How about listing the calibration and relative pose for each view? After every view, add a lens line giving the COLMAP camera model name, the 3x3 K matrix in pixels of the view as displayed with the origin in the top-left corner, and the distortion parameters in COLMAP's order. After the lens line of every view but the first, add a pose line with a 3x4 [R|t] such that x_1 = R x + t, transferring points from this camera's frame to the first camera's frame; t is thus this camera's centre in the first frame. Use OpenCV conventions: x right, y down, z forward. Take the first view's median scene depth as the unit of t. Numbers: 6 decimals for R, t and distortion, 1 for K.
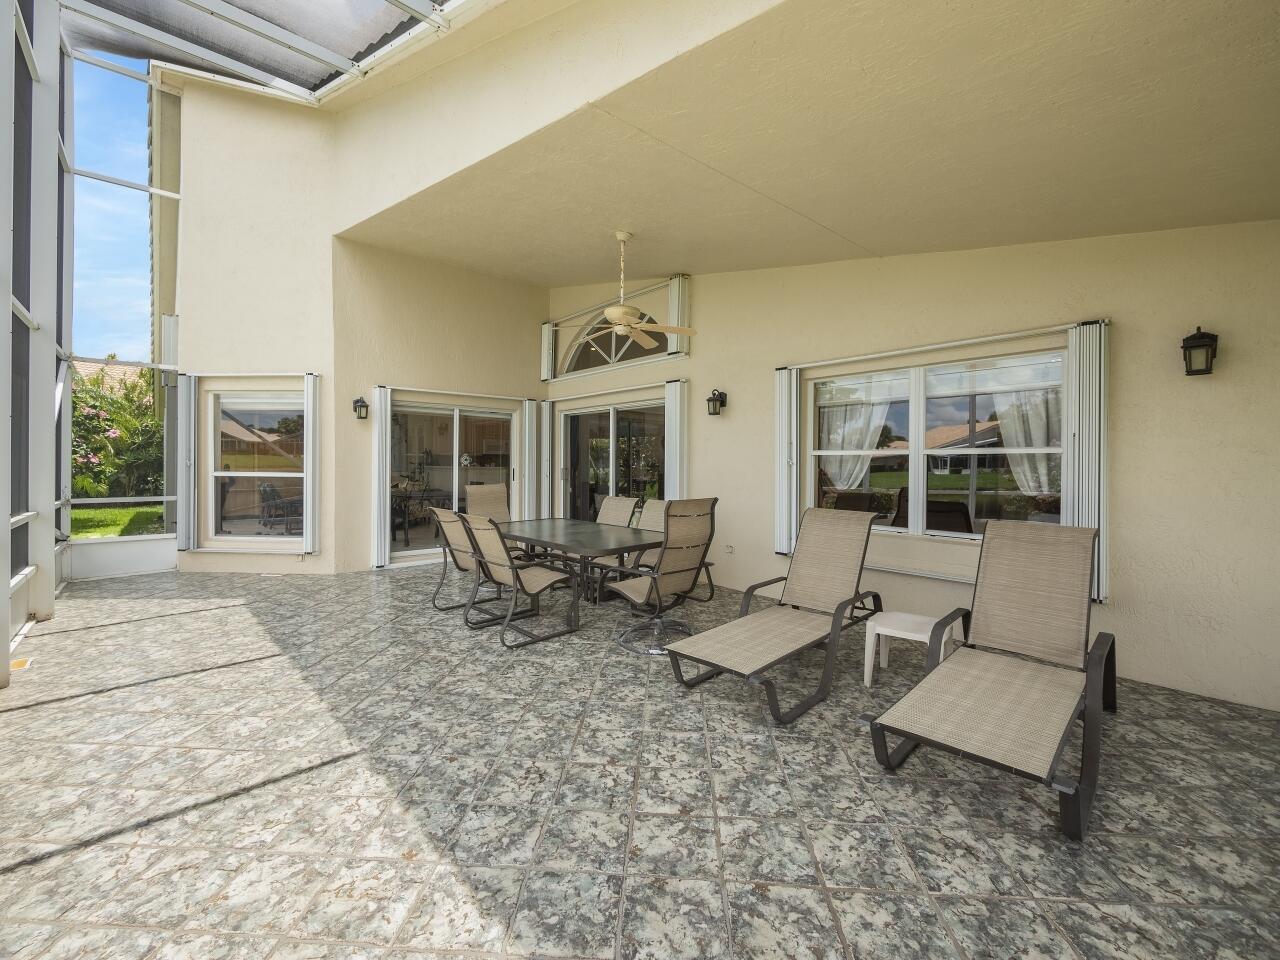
lens RADIAL K [[555.3, 0, 636.1], [0, 555.3, 472.0], [0, 0, 1]] dist [0.004765, 0.001154]
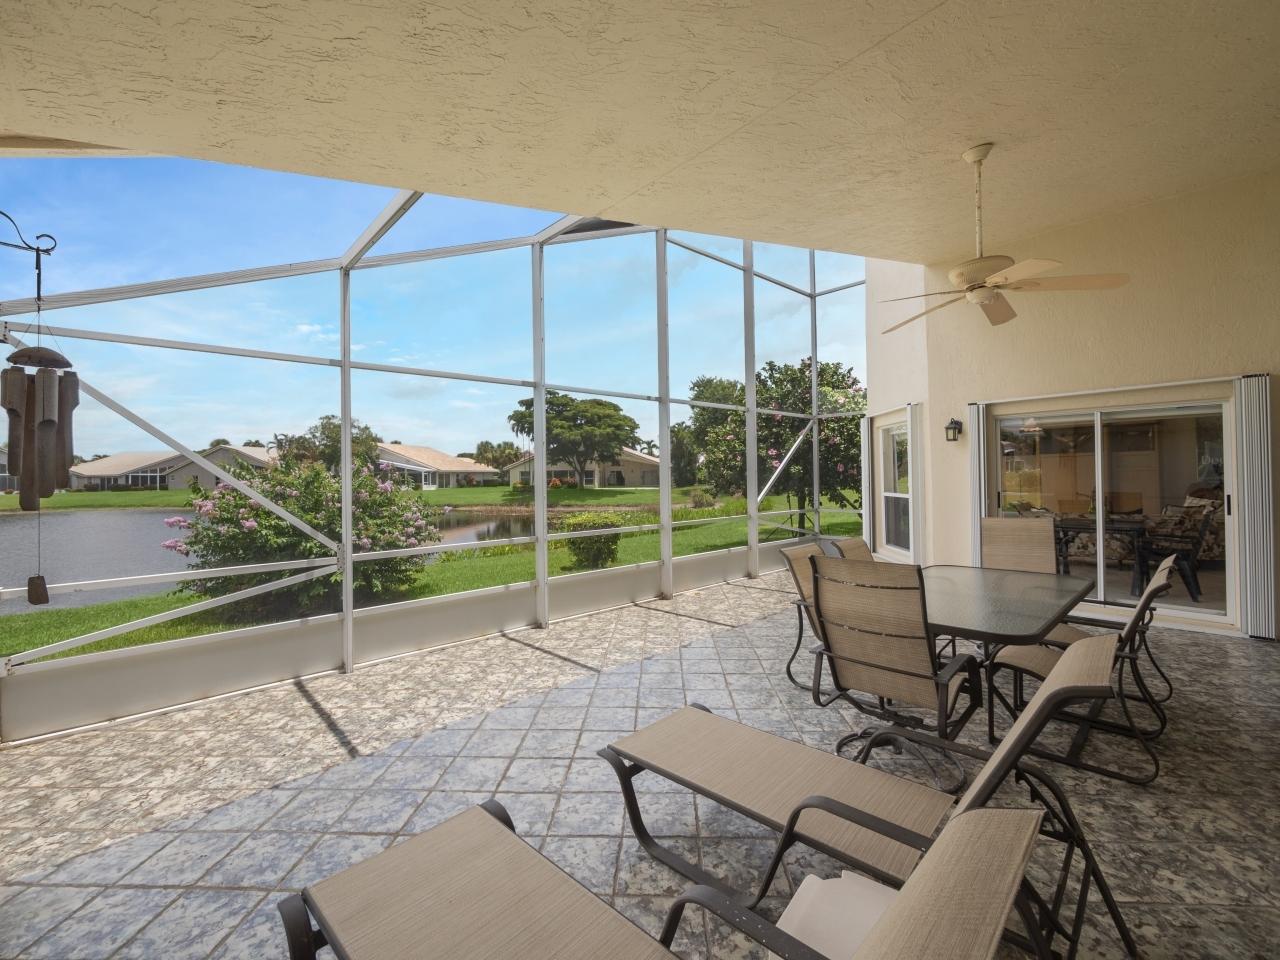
lens RADIAL K [[555.3, 0, 630.9], [0, 555.3, 472.6], [0, 0, 1]] dist [0.004765, 0.001154]
pose [[-0.003863, -0.008300, -0.999958, 0.649050], [0.007381, 0.999938, -0.008328, -0.049691], [0.999965, -0.007413, -0.003802, 0.592372]]
